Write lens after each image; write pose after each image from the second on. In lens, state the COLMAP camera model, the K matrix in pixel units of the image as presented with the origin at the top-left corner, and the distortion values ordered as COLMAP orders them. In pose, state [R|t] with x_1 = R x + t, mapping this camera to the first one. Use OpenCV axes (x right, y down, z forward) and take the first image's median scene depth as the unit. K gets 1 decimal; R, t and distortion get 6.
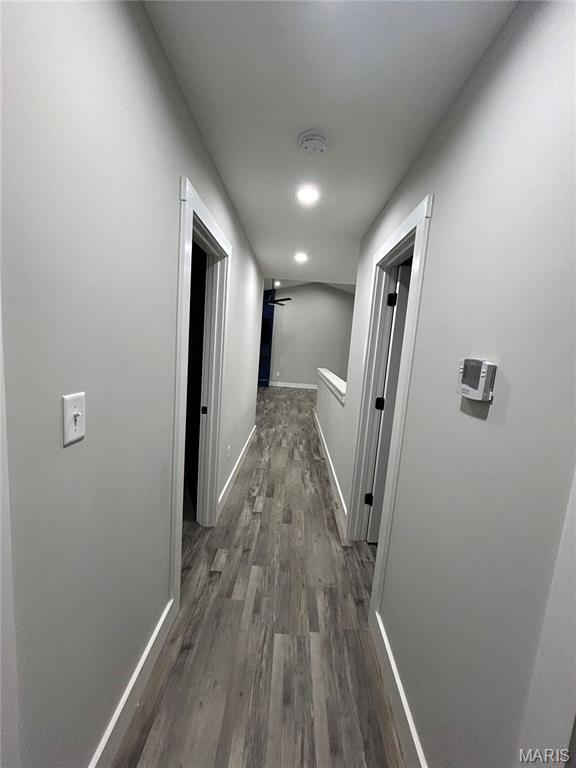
lens RADIAL K [[310.7, 0, 288.0], [0, 310.7, 384.0], [0, 0, 1]] dist [-0.000552, -0.000044]
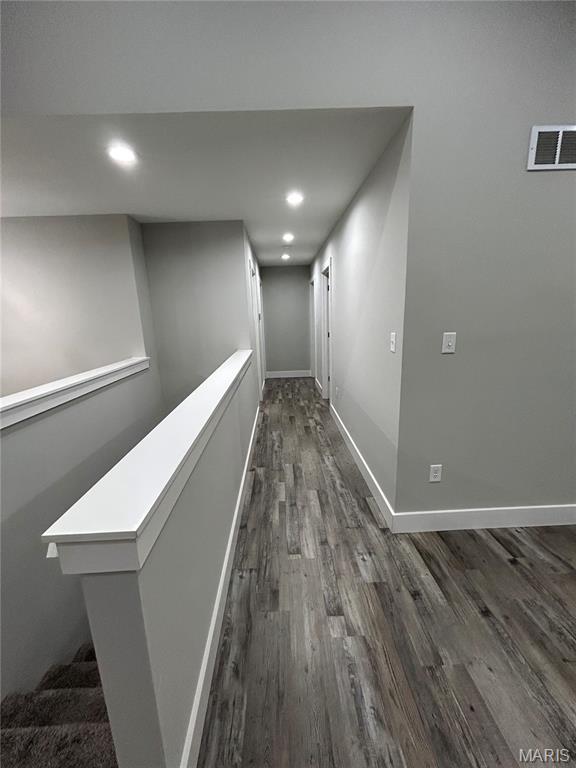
lens RADIAL K [[310.7, 0, 288.0], [0, 310.7, 384.0], [0, 0, 1]] dist [-0.000552, -0.000044]
pose [[-0.997849, -0.031524, -0.057471, 0.090858], [-0.049243, 0.939205, 0.339808, -0.229978], [0.043265, 0.341907, -0.938737, 1.882237]]
